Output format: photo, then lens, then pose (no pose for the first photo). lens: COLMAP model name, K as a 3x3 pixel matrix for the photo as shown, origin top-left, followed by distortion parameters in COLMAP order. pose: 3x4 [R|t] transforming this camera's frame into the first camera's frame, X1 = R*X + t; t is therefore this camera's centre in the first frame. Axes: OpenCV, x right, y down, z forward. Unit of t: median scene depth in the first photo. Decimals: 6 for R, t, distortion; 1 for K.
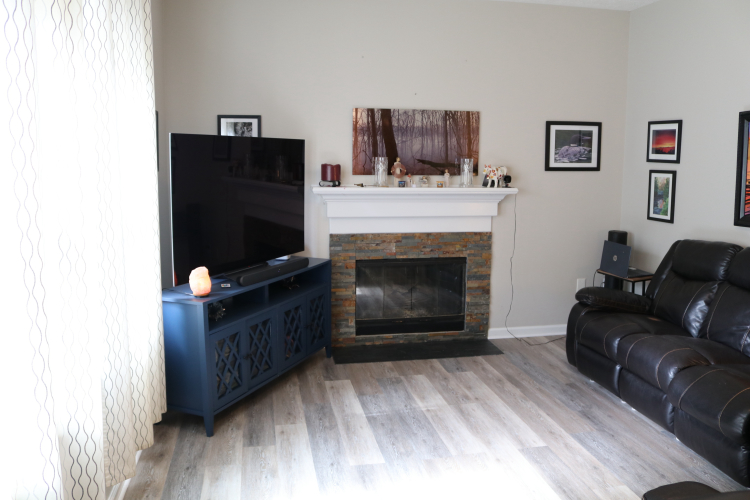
lens RADIAL K [[622.0, 0, 374.0], [0, 622.0, 248.4], [0, 0, 1]] dist [-0.145909, 0.111660]
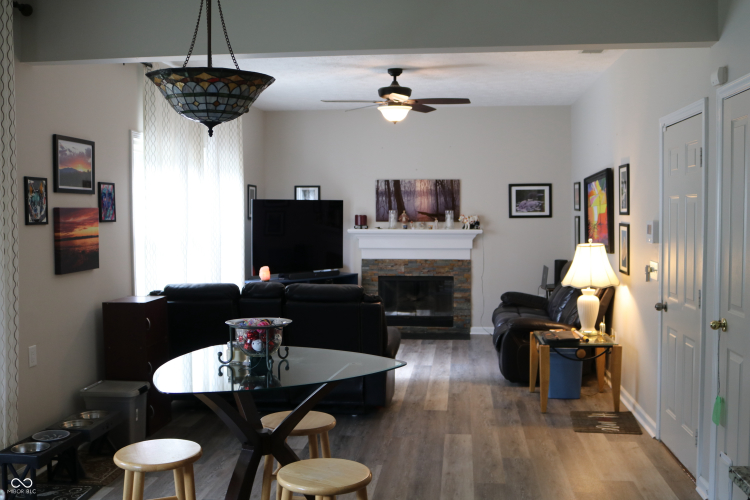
lens RADIAL K [[781.2, 0, 374.6], [0, 781.2, 249.3], [0, 0, 1]] dist [-0.084118, 0.000000]
pose [[0.953359, 0.004676, -0.301801, 0.552628], [-0.034378, 0.995056, -0.093177, 0.135106], [0.299873, 0.099207, 0.948807, -0.869720]]
